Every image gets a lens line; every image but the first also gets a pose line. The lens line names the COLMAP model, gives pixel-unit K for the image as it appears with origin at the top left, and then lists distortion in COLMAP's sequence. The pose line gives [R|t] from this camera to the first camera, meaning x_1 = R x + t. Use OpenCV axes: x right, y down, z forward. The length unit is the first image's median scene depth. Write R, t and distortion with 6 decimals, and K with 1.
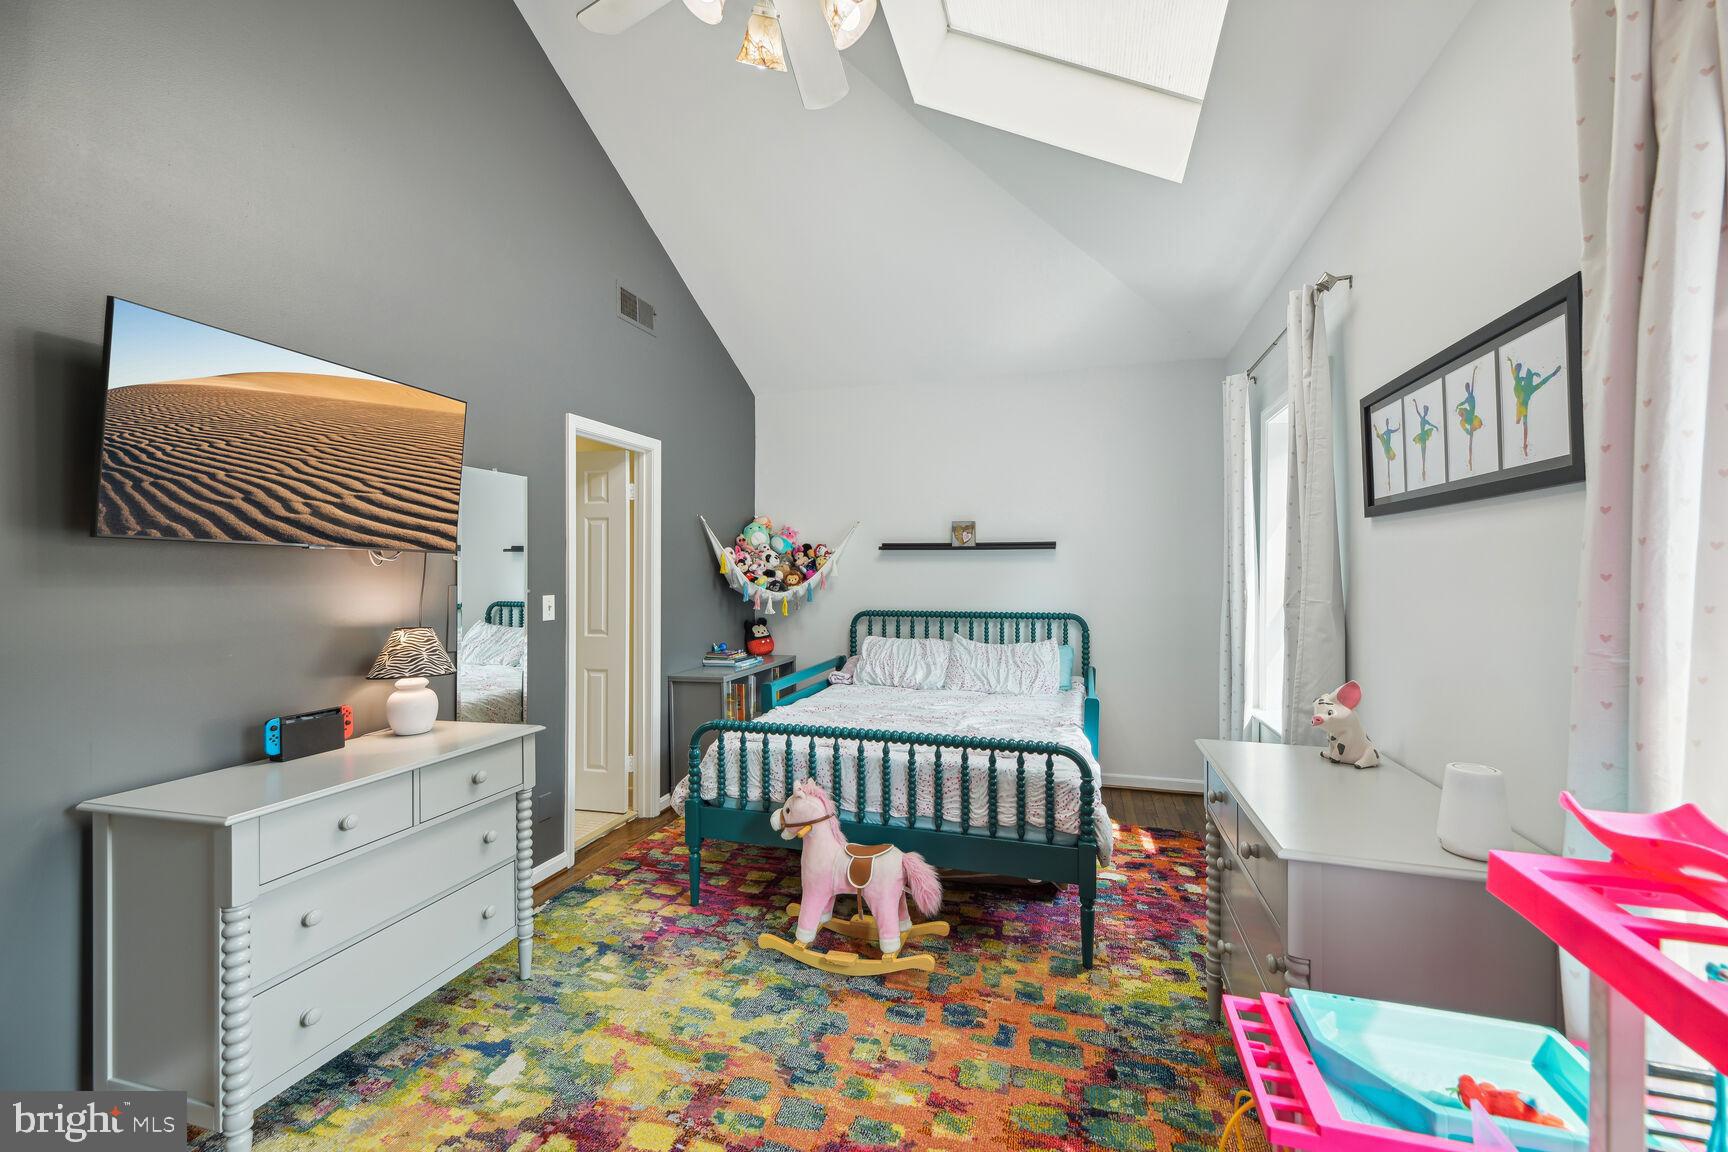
lens RADIAL K [[697.0, 0, 869.1], [0, 697.0, 575.2], [0, 0, 1]] dist [0.011952, -0.000522]
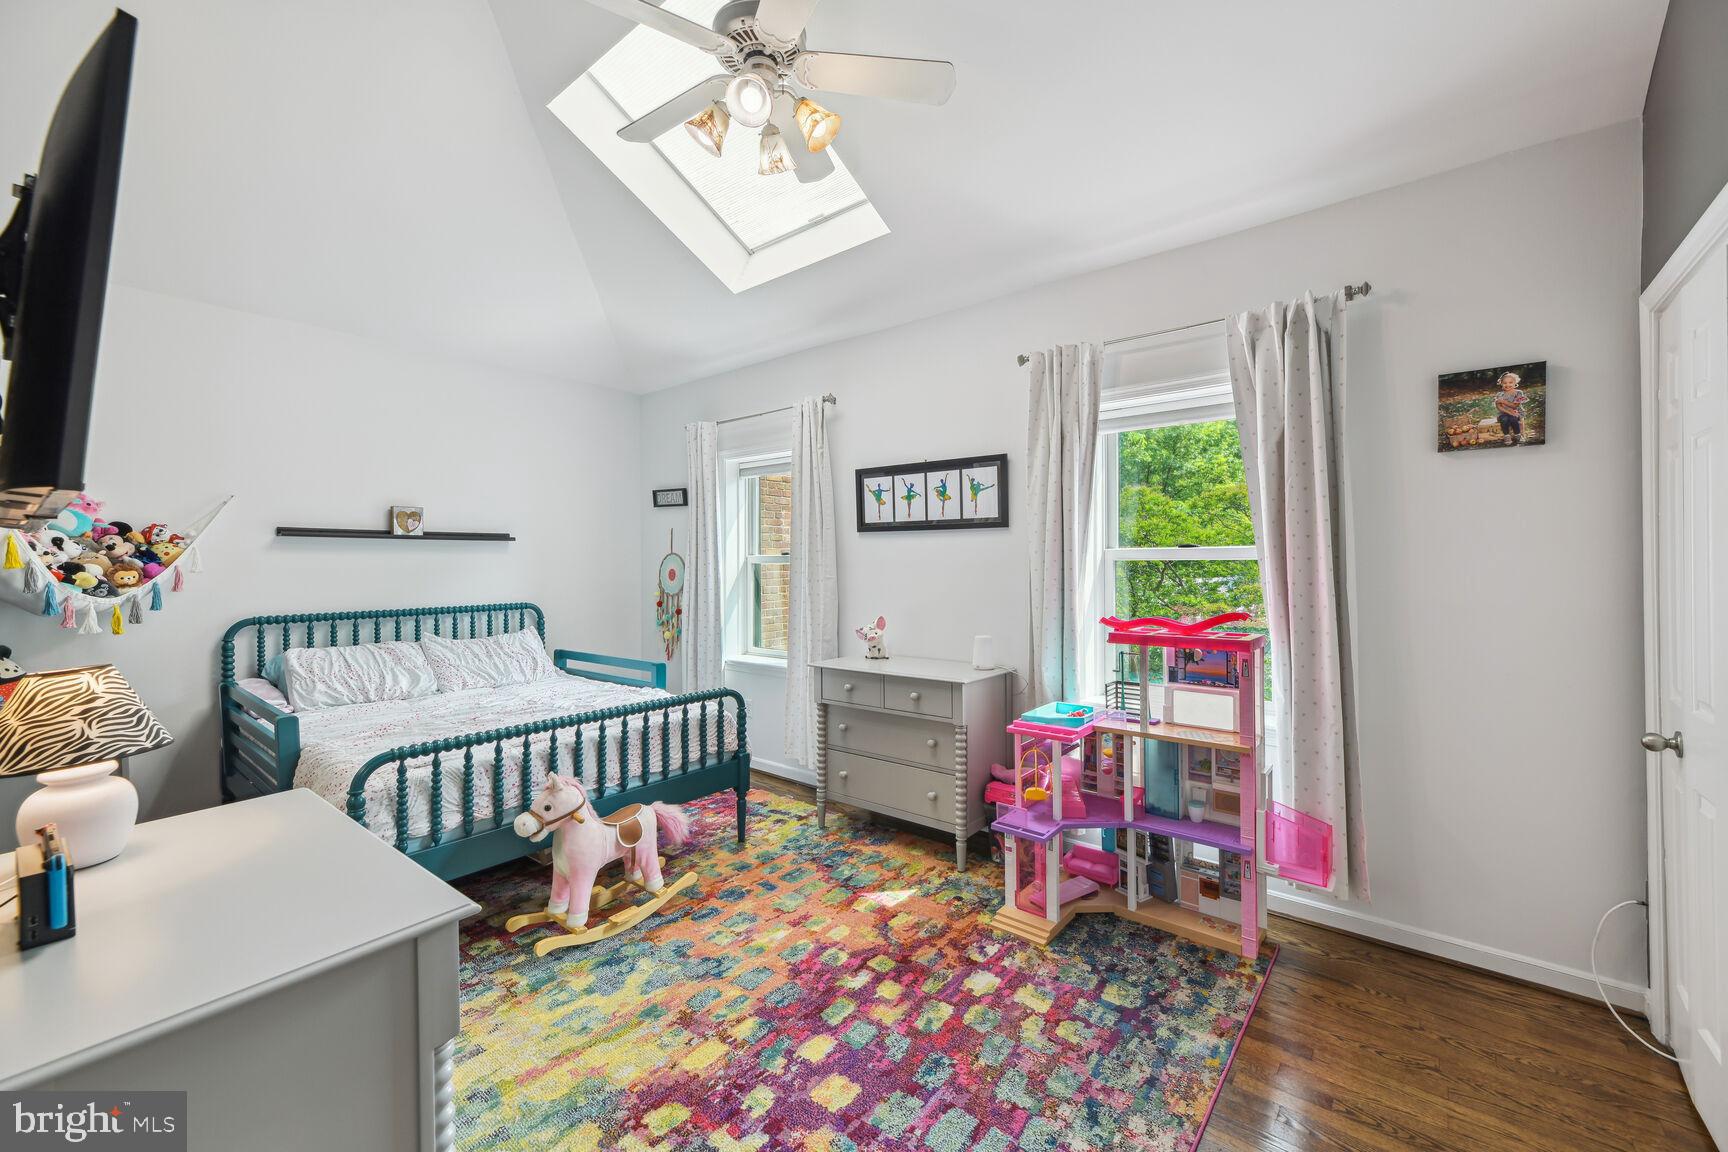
lens RADIAL K [[697.0, 0, 875.4], [0, 697.0, 565.7], [0, 0, 1]] dist [0.011952, -0.000522]
pose [[0.380566, -0.011634, 0.924681, -0.873312], [0.011004, 0.999907, 0.008051, -0.005324], [-0.924688, 0.007111, 0.380658, 0.208470]]
